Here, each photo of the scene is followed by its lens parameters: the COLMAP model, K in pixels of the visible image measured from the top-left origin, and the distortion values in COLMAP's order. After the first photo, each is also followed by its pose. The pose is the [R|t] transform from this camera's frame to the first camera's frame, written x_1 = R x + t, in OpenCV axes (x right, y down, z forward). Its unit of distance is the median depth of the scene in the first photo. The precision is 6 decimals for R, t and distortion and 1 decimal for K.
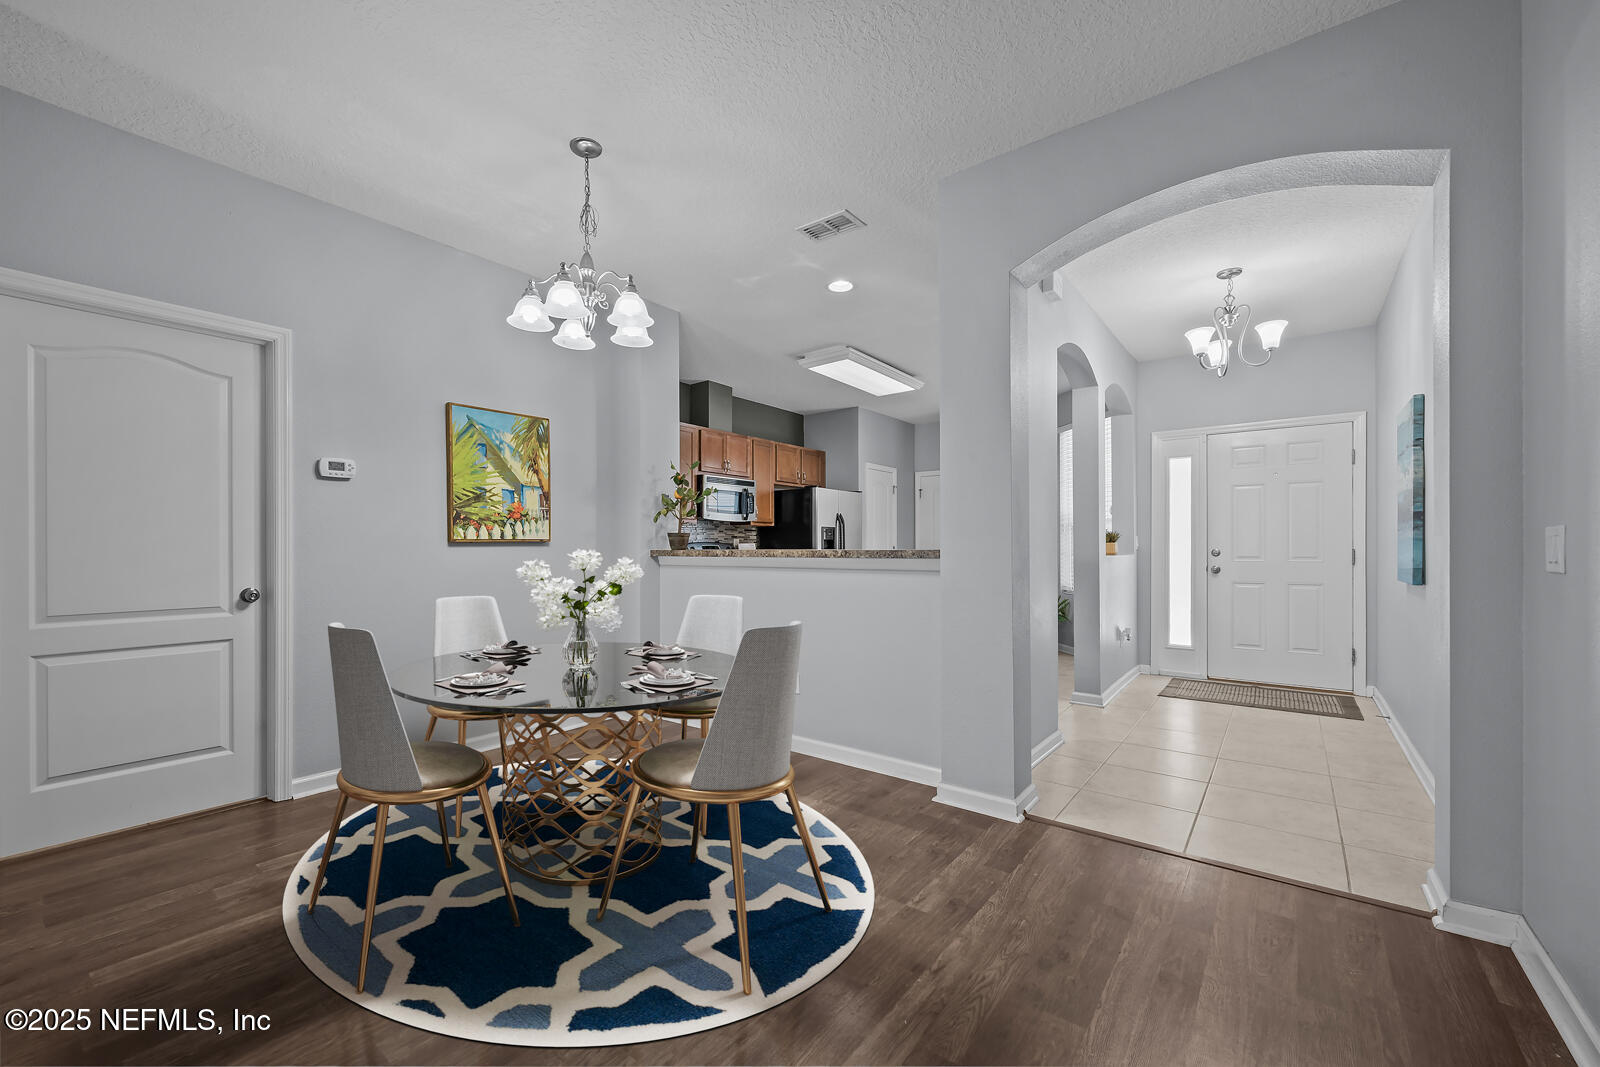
lens RADIAL K [[643.6, 0, 785.4], [0, 643.6, 547.5], [0, 0, 1]] dist [-0.000581, 0.000011]
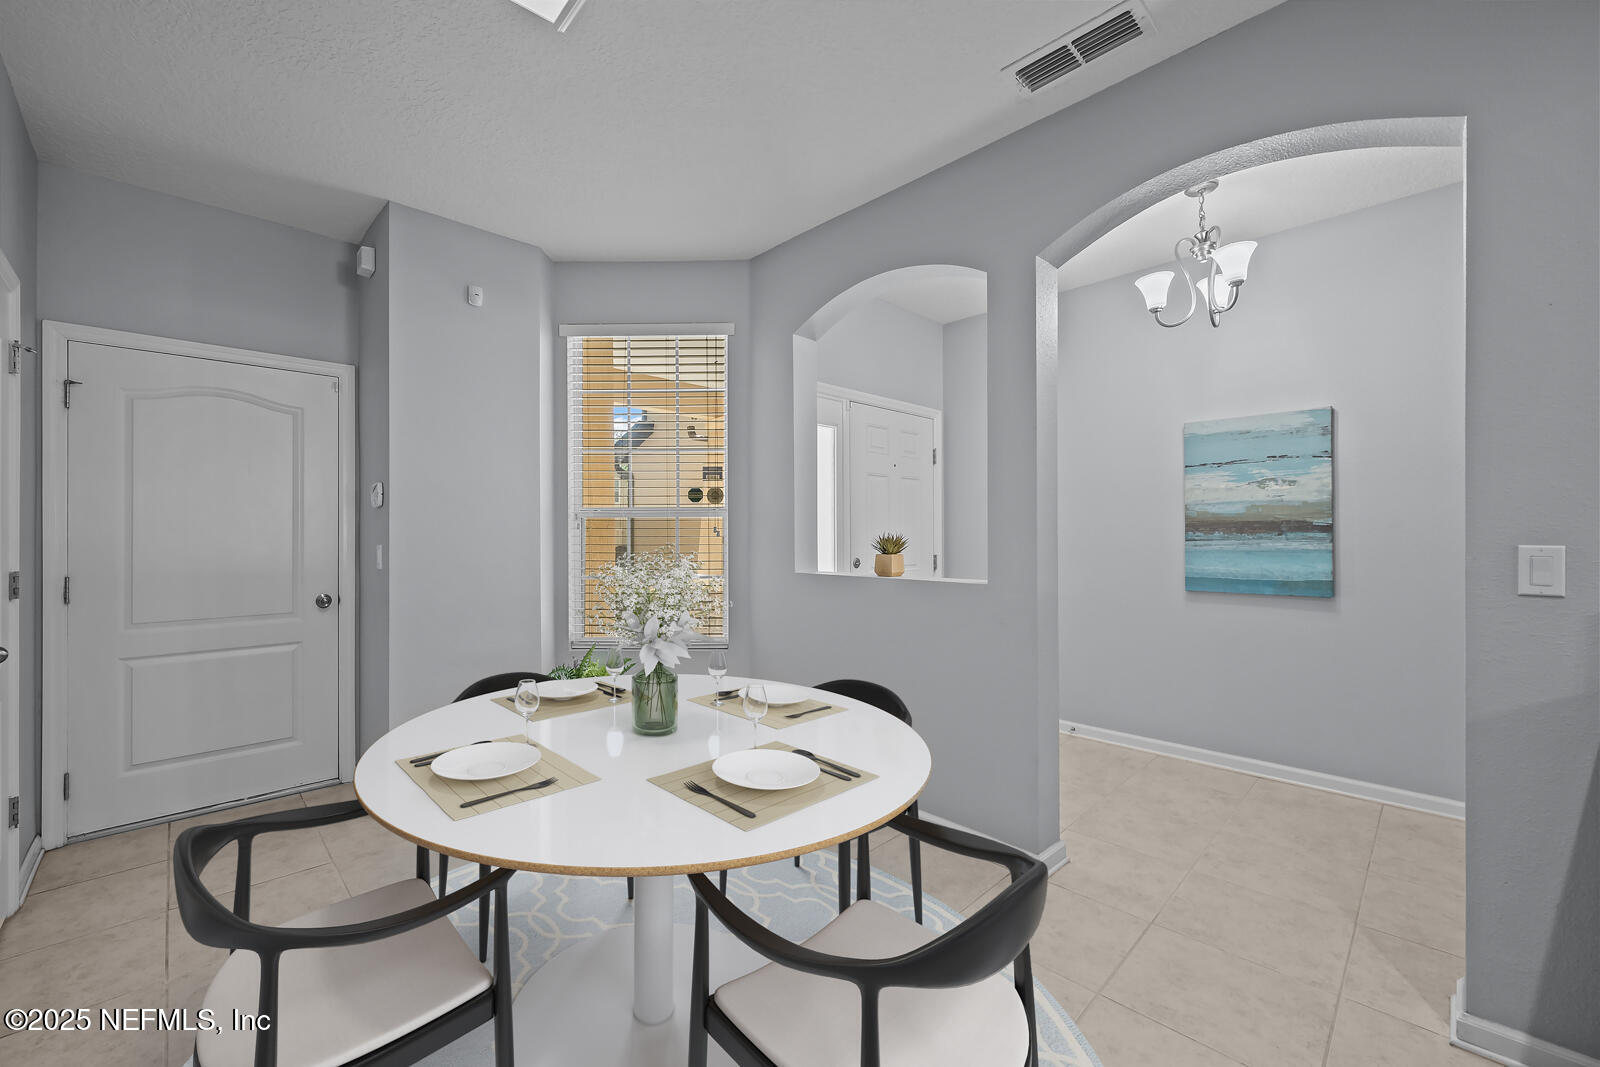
lens RADIAL K [[644.9, 0, 776.8], [0, 644.9, 537.6], [0, 0, 1]] dist [-0.001915, -0.000097]
pose [[0.145087, -0.004077, 0.989410, -0.096598], [0.004335, 0.999985, 0.003485, -0.029962], [-0.989409, 0.003783, 0.145103, 1.257916]]
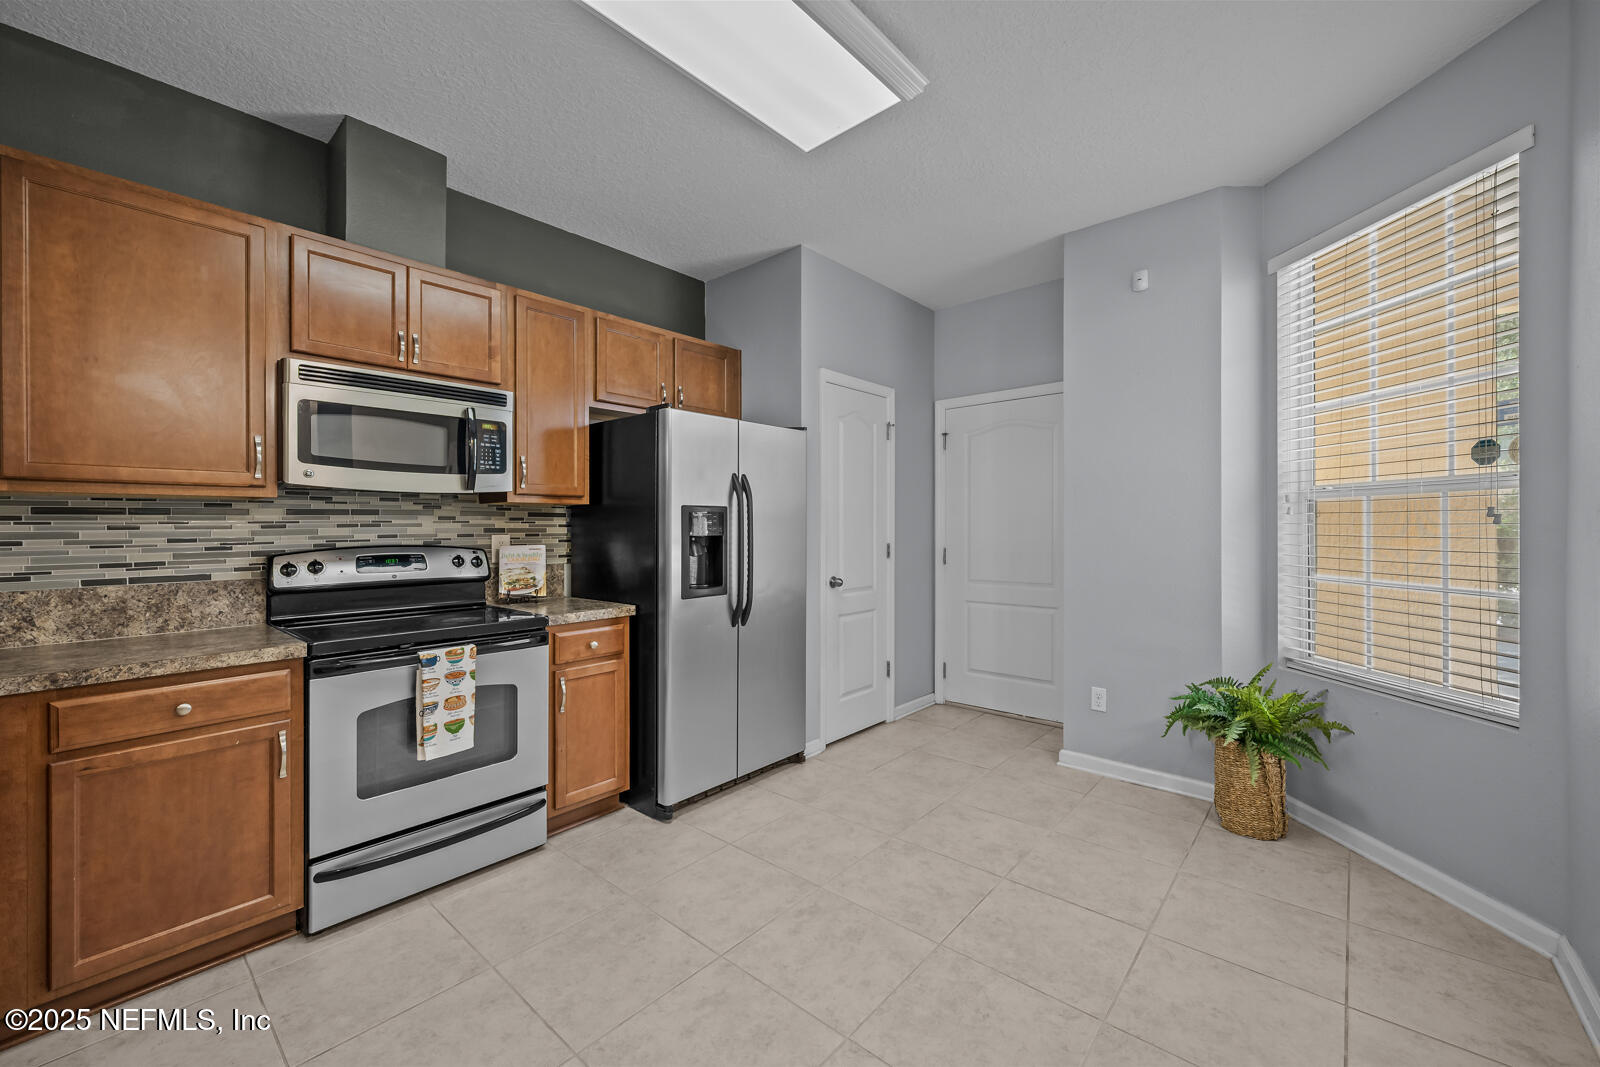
lens RADIAL K [[638.9, 0, 791.6], [0, 638.9, 529.2], [0, 0, 1]] dist [-0.001442, 0.000101]
pose [[0.997698, -0.004823, -0.067642, 0.242481], [0.005016, 0.999984, 0.002681, -0.028066], [0.067628, -0.003014, 0.997706, 0.952531]]
